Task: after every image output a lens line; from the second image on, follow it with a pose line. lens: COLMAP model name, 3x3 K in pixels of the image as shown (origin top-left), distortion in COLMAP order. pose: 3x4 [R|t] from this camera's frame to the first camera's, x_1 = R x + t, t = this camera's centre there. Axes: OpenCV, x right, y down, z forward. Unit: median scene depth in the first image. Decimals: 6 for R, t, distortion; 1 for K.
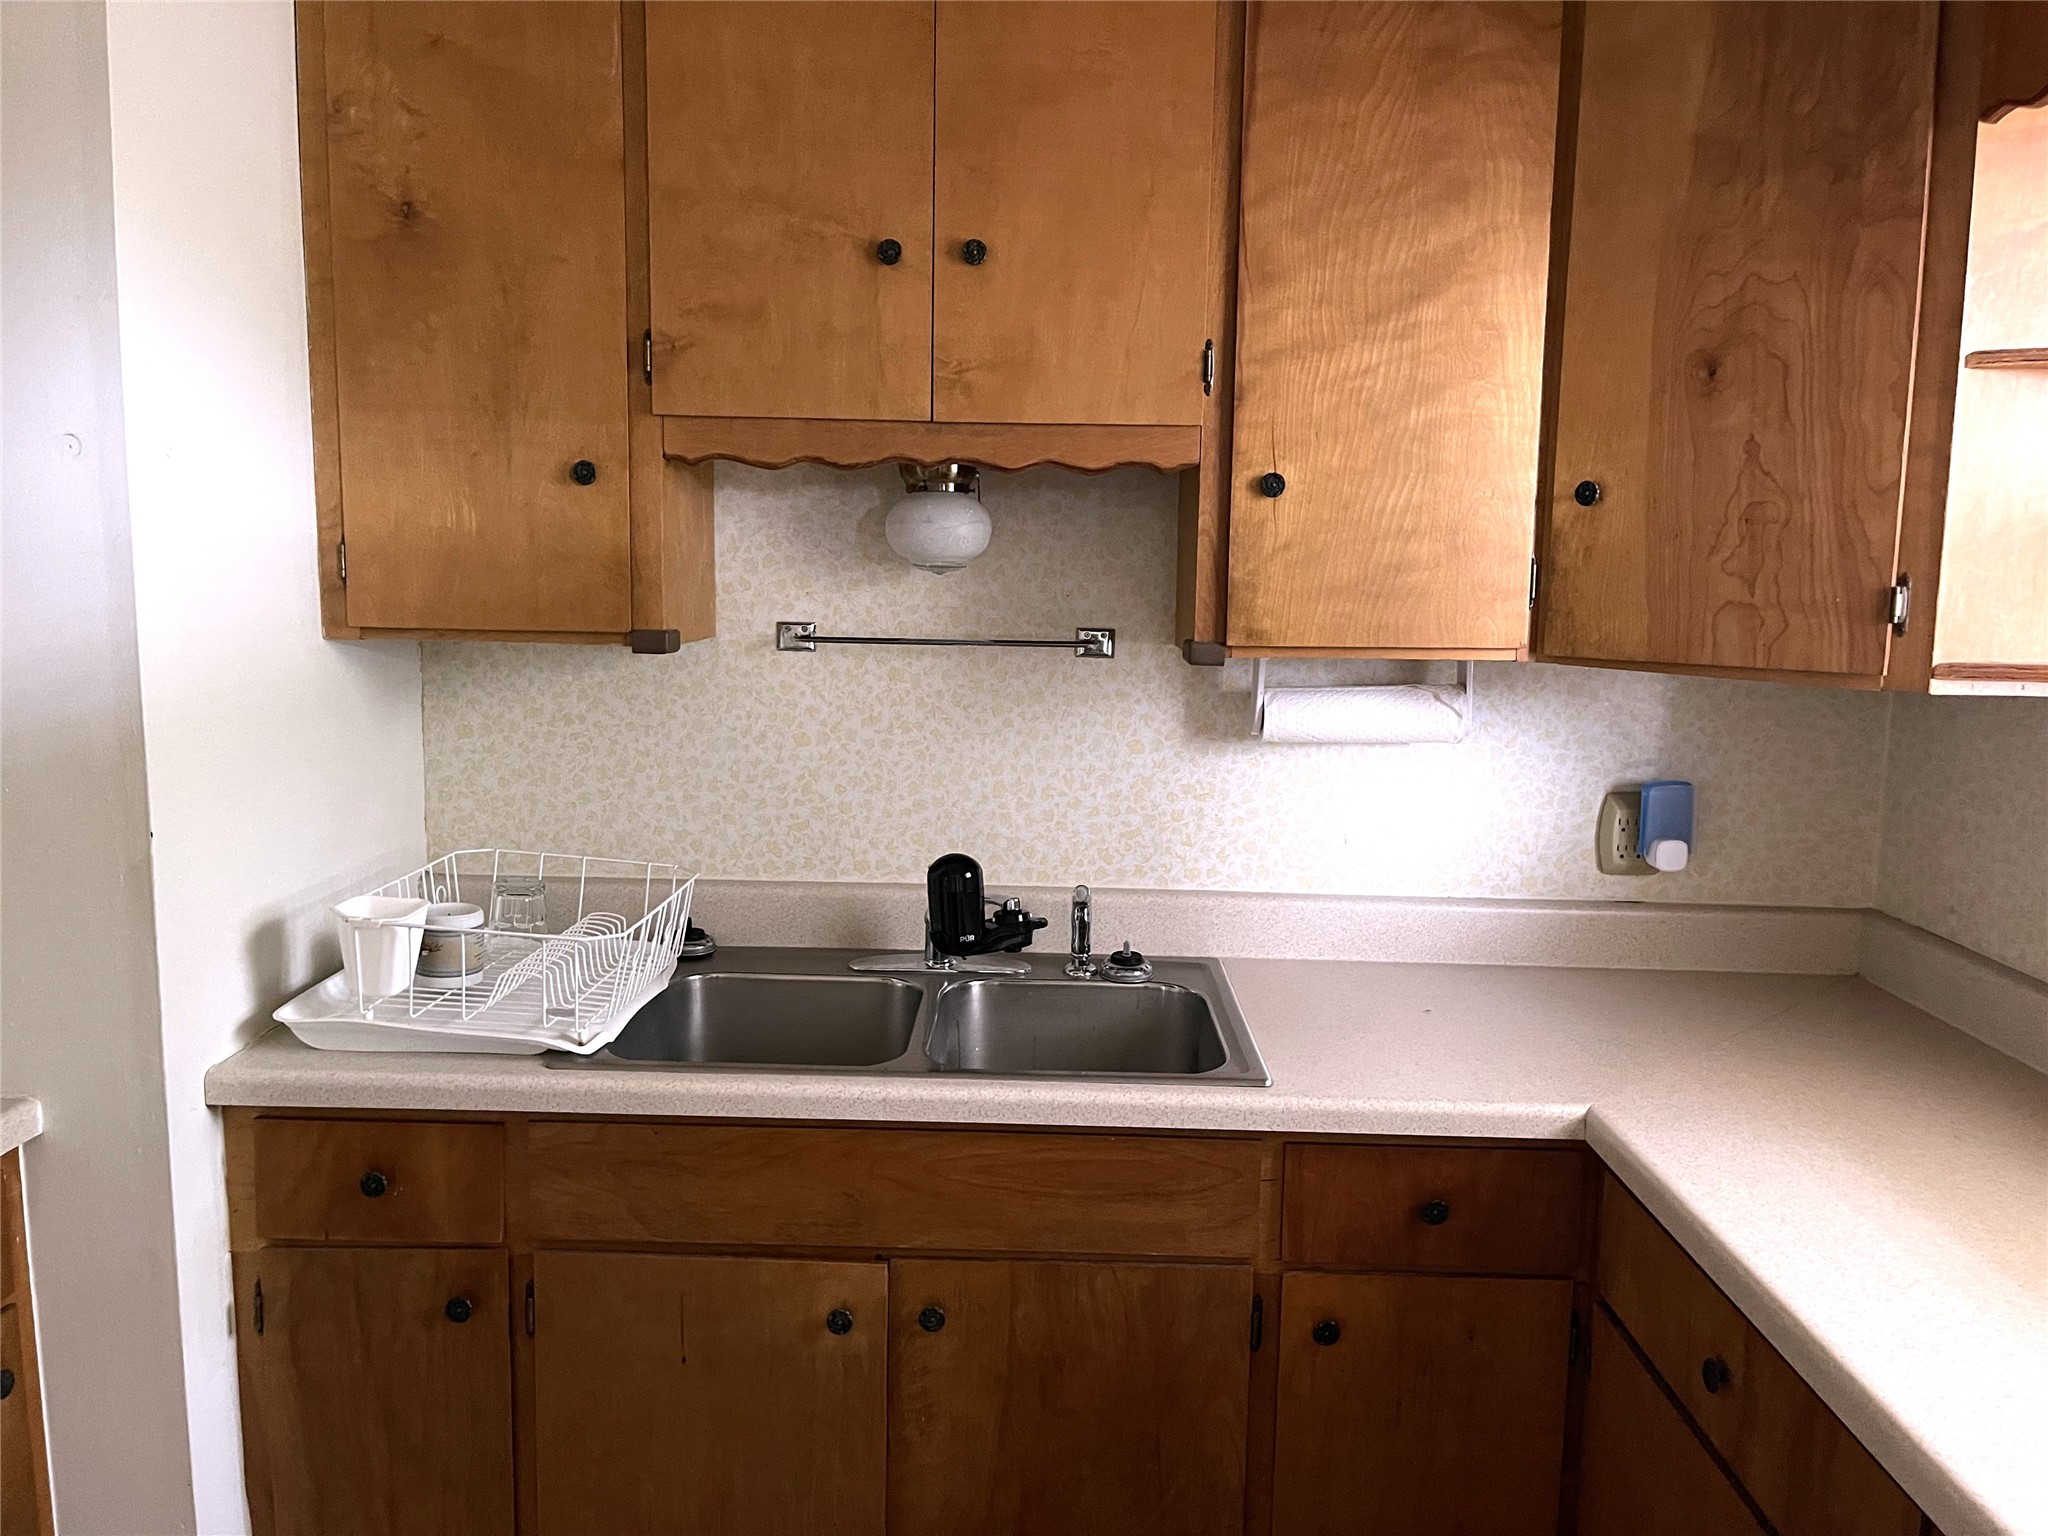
lens RADIAL K [[1527.7, 0, 1039.9], [0, 1527.7, 769.0], [0, 0, 1]] dist [0.062014, -0.065516]
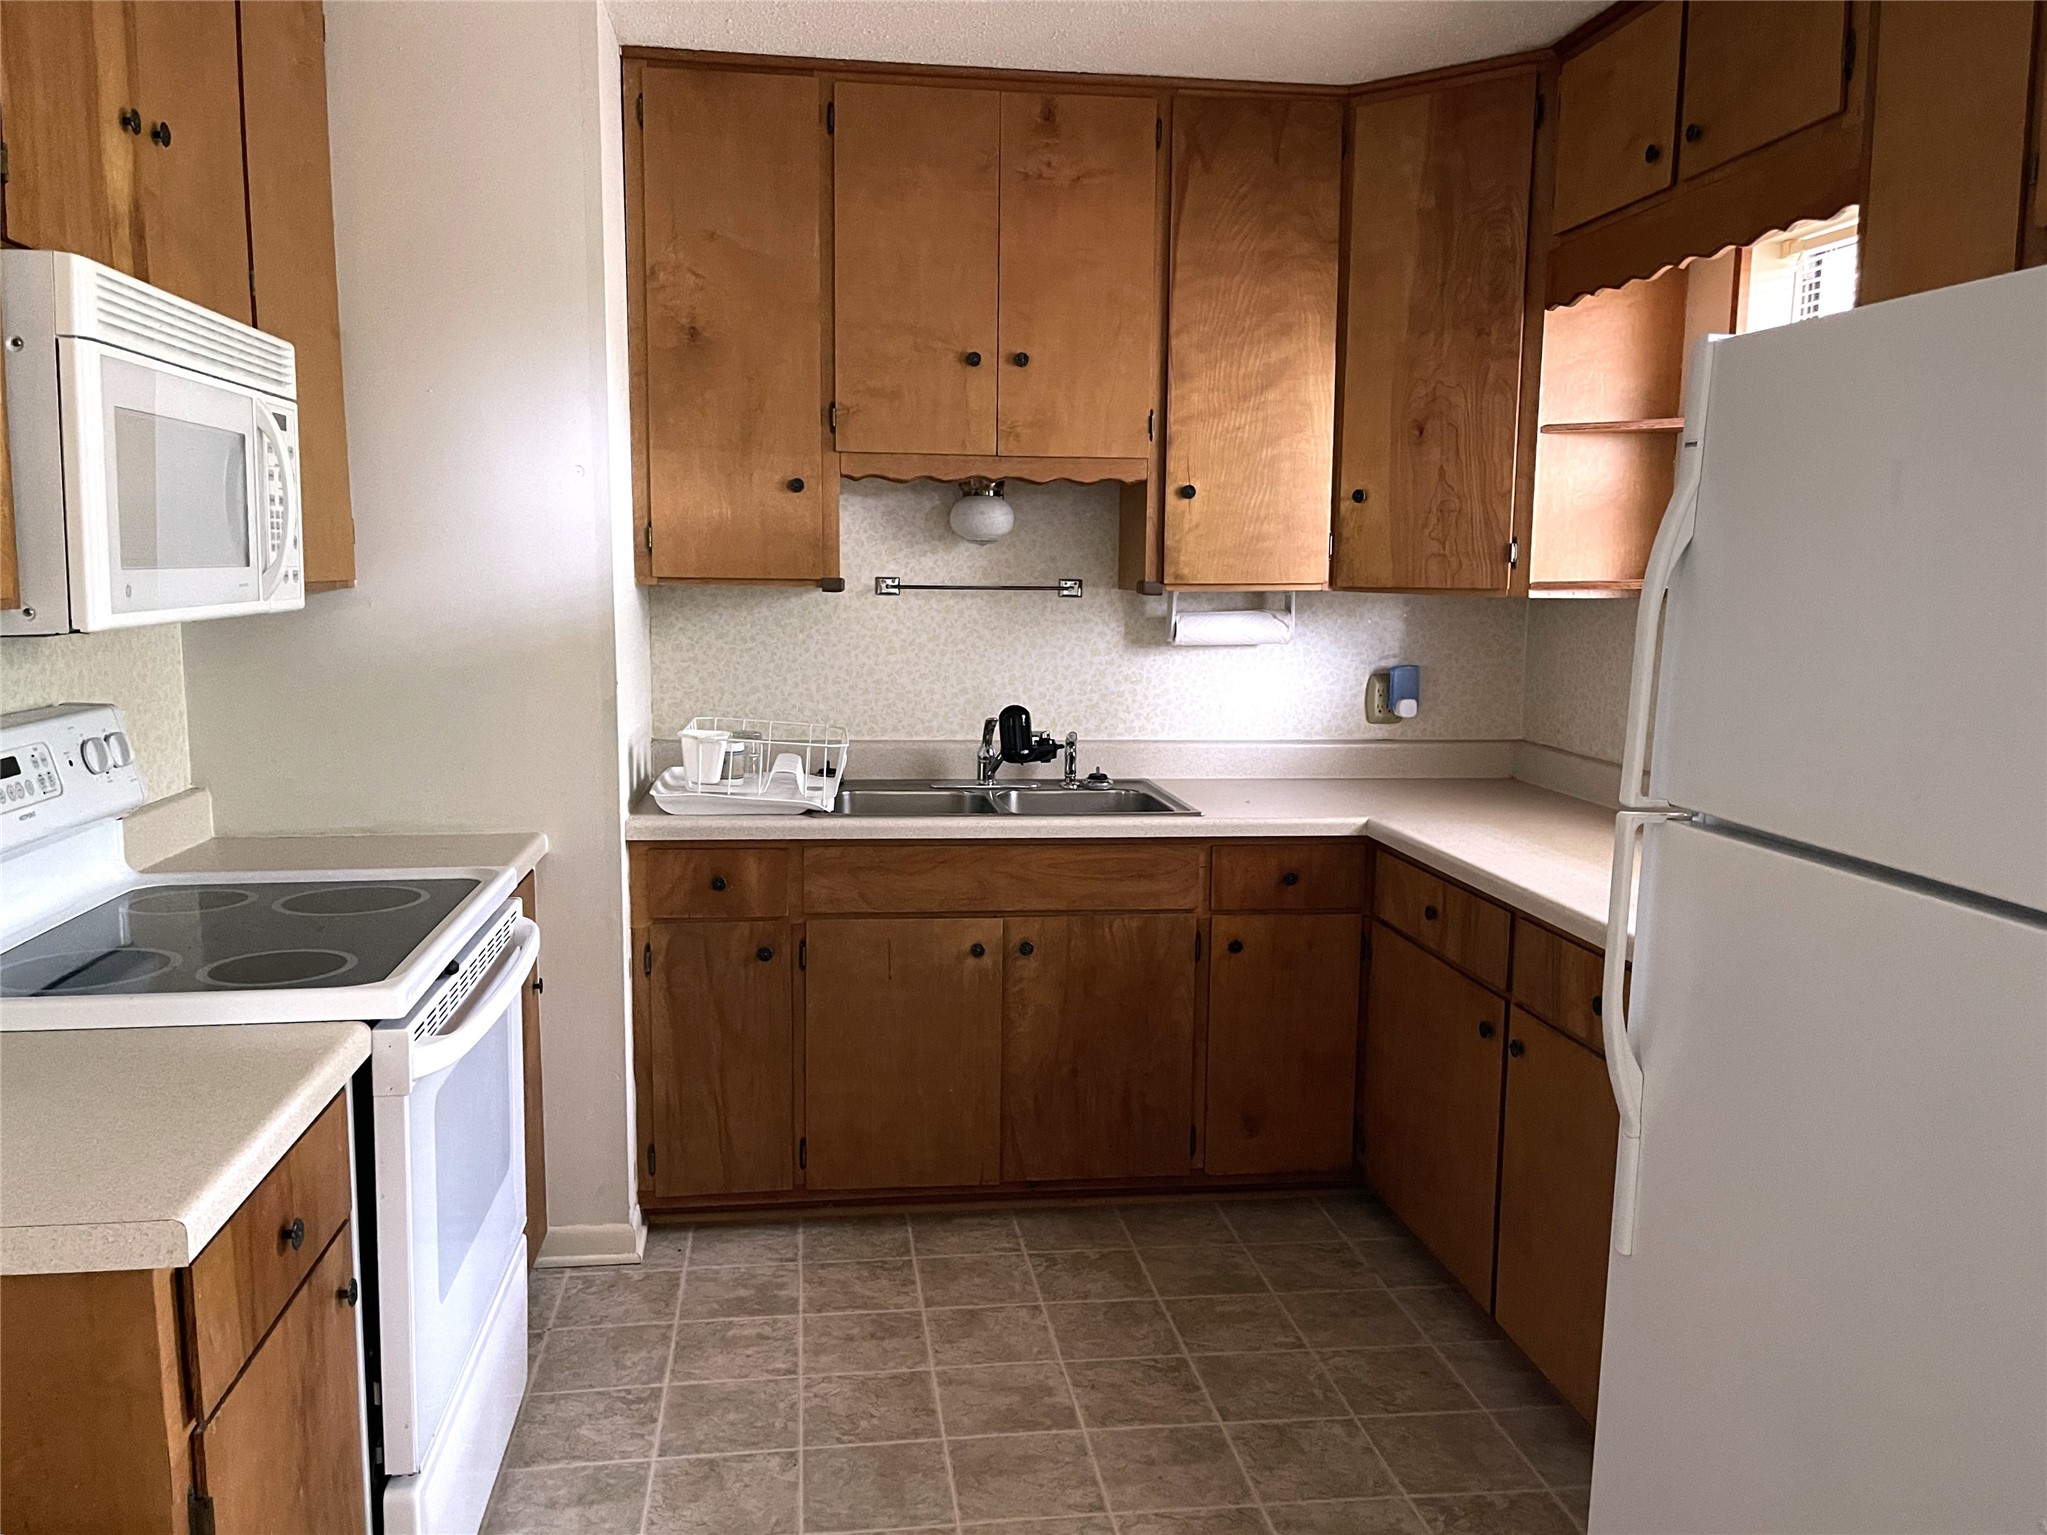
lens RADIAL K [[1526.9, 0, 1021.2], [0, 1526.9, 781.4], [0, 0, 1]] dist [0.073368, -0.088777]
pose [[0.990137, -0.026680, 0.137542, -0.293232], [0.026035, 0.999640, 0.006484, 0.133473], [-0.137665, -0.002839, 0.990475, -0.731831]]
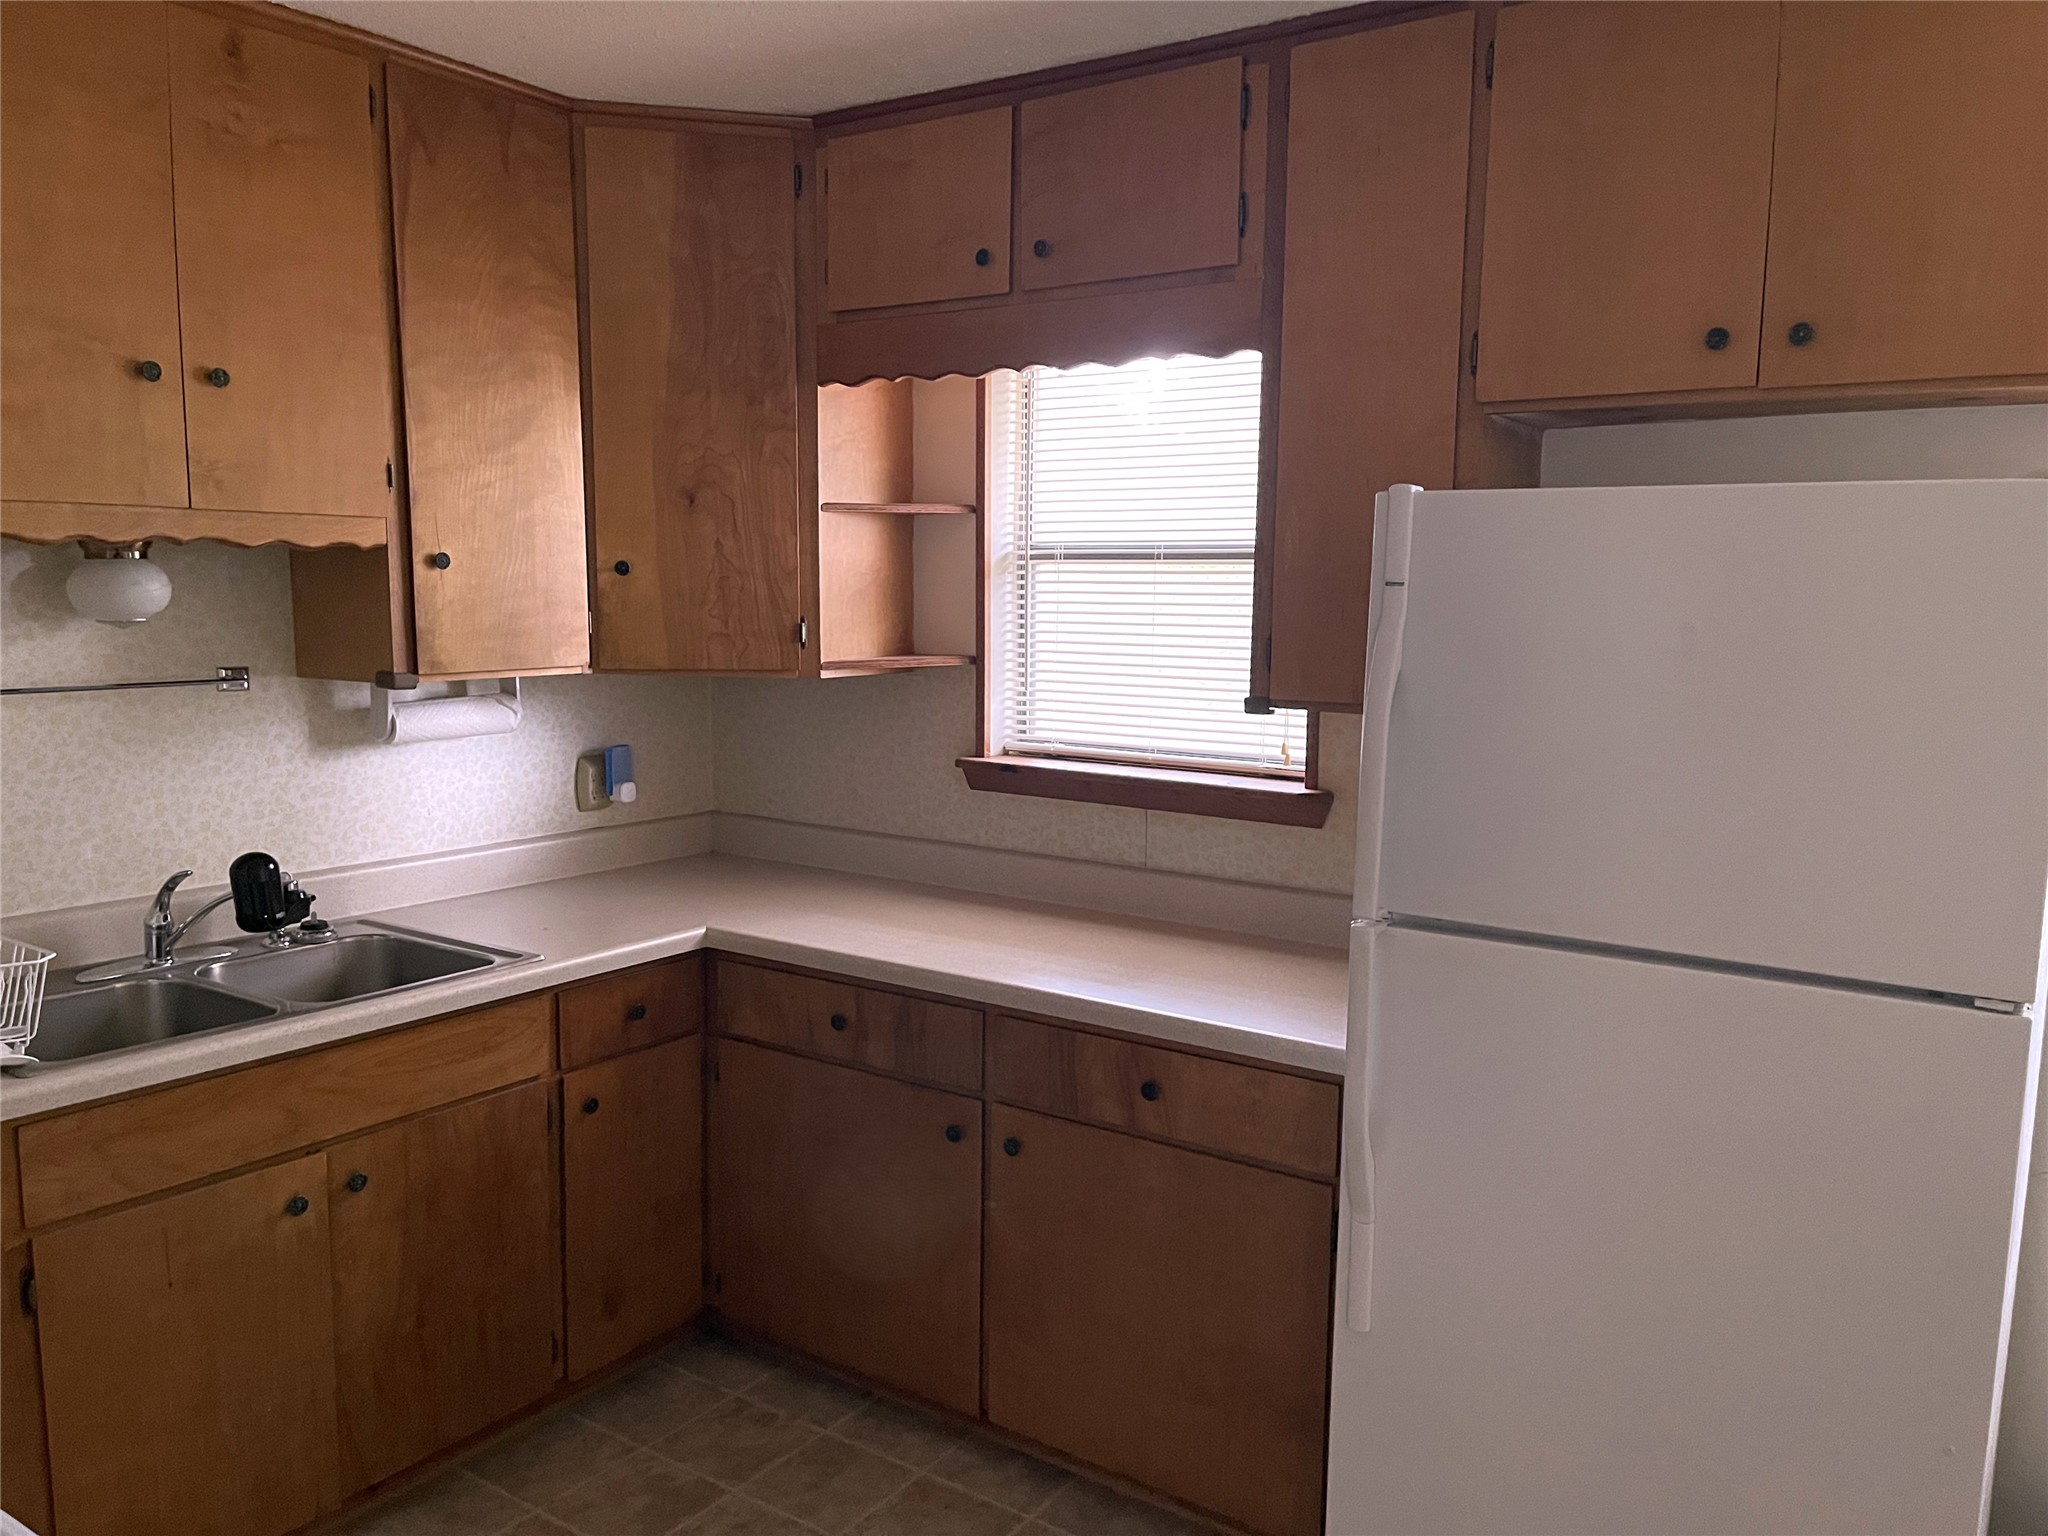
lens RADIAL K [[1508.1, 0, 992.6], [0, 1508.1, 787.7], [0, 0, 1]] dist [0.063449, -0.081730]
pose [[0.576255, -0.121614, 0.808171, -0.721276], [0.110736, 0.991366, 0.070223, -0.017907], [-0.809733, 0.049027, 0.584747, -0.233445]]
